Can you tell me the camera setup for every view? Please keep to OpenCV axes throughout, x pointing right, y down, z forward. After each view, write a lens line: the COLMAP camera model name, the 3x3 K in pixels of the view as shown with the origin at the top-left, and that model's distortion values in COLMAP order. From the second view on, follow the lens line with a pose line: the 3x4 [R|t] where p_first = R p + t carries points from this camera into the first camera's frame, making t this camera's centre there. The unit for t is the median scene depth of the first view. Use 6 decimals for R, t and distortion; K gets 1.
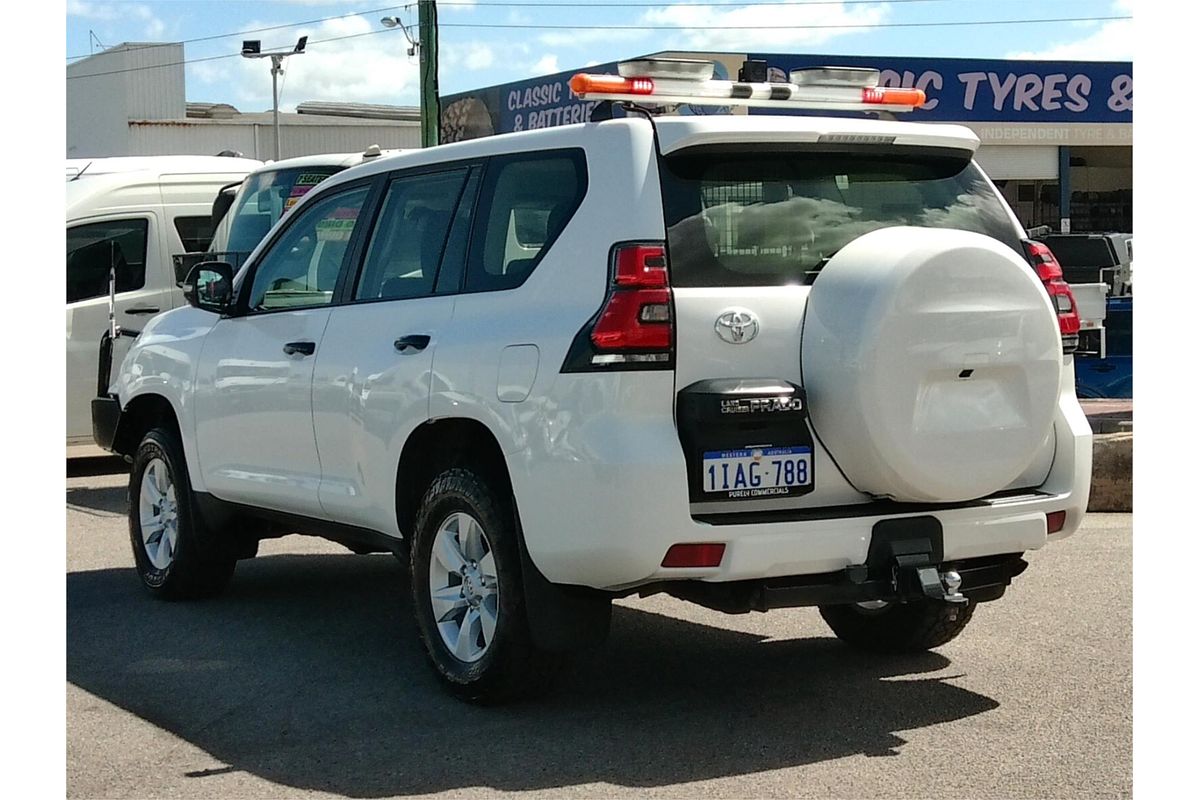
lens RADIAL K [[2078.8, 0, 600.0], [0, 2078.8, 400.0], [0, 0, 1]] dist [0.083296, 0.114469]
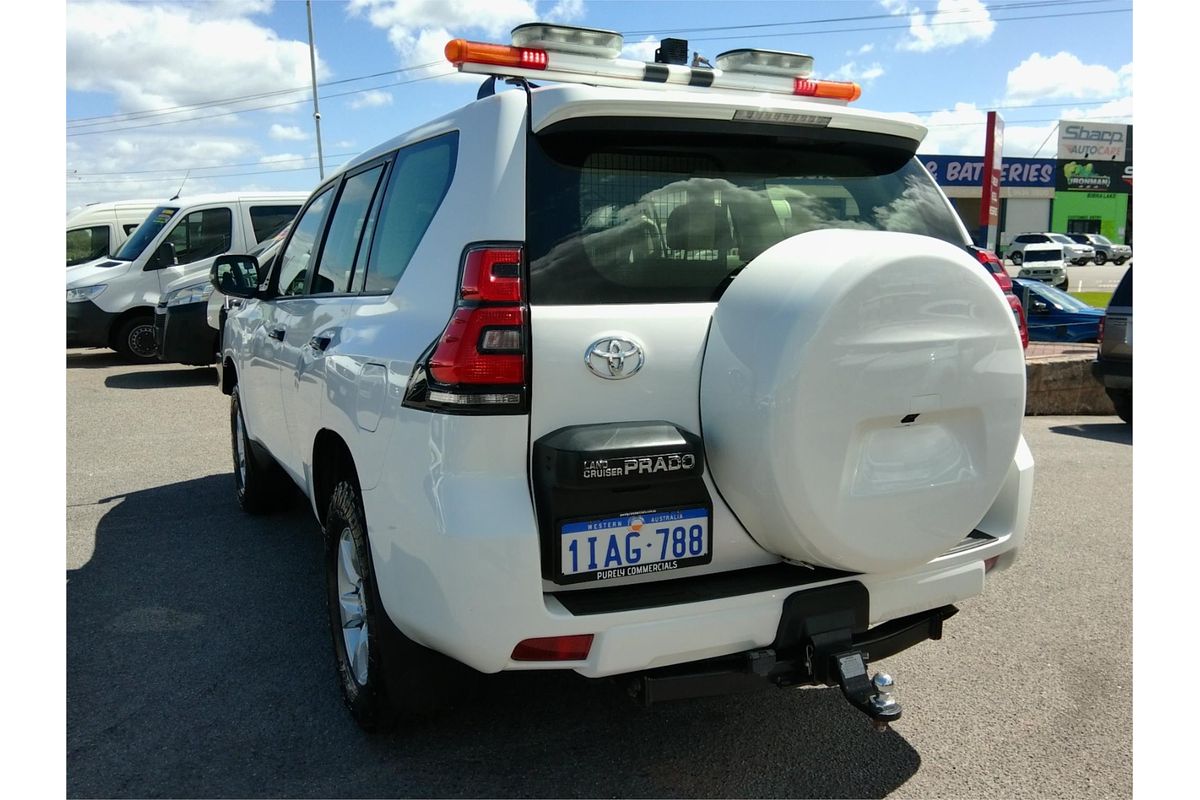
lens RADIAL K [[935.3, 0, 605.4], [0, 935.3, 412.1], [0, 0, 1]] dist [0.072282, 0.000967]
pose [[0.997502, 0.025896, -0.065721, 0.085155], [-0.018932, 0.994349, 0.104461, -0.050934], [0.068054, -0.102956, 0.992355, 0.649731]]
